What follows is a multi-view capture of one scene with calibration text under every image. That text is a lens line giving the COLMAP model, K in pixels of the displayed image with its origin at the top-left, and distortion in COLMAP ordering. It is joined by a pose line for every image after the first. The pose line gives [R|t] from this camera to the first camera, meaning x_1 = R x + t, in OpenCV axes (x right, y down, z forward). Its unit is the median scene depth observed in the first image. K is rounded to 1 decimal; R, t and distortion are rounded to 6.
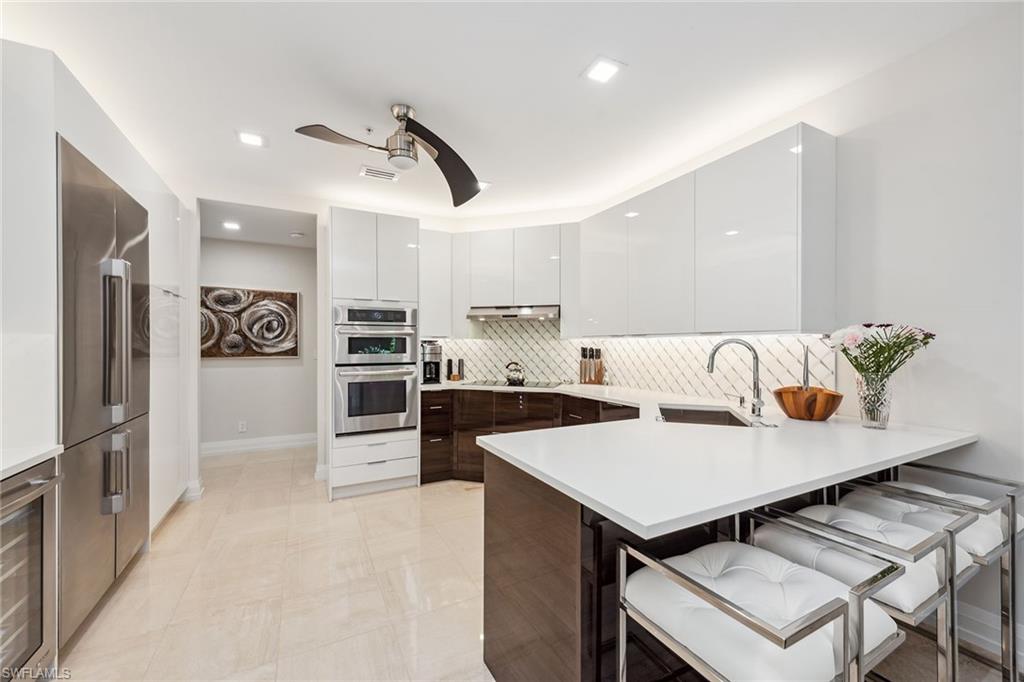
lens RADIAL K [[406.7, 0, 515.4], [0, 406.7, 342.0], [0, 0, 1]] dist [-0.001170, -0.000031]
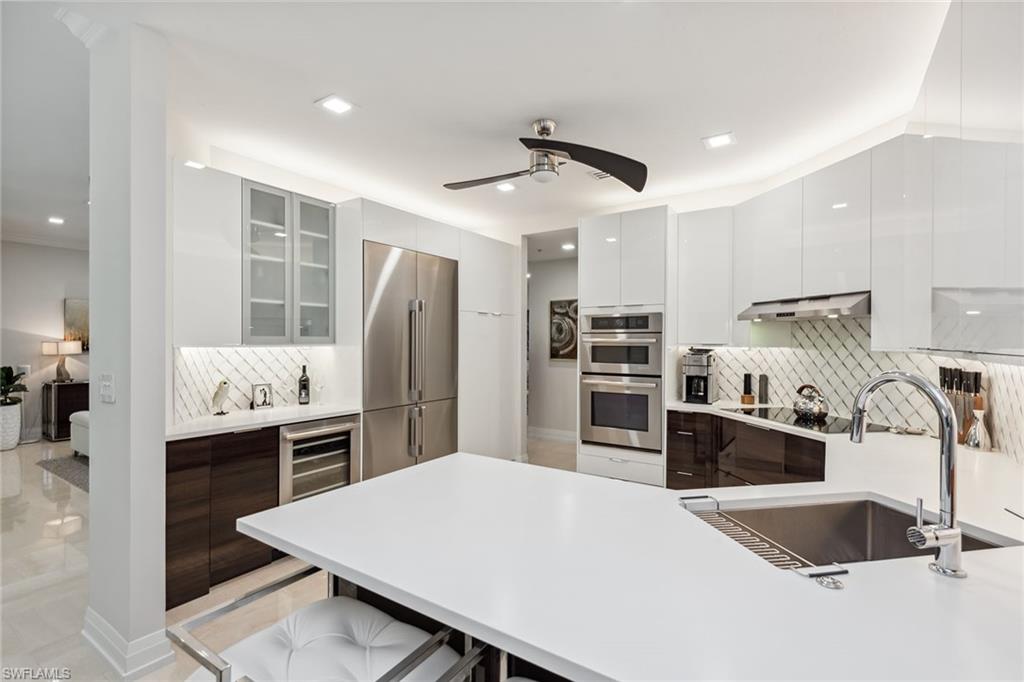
lens RADIAL K [[481.2, 0, 511.0], [0, 481.2, 344.7], [0, 0, 1]] dist [-0.001247, -0.000025]
pose [[0.468569, 0.007328, -0.883397, 0.469660], [-0.000122, 0.999966, 0.008230, -0.020884], [0.883427, -0.003749, 0.468554, 0.240212]]
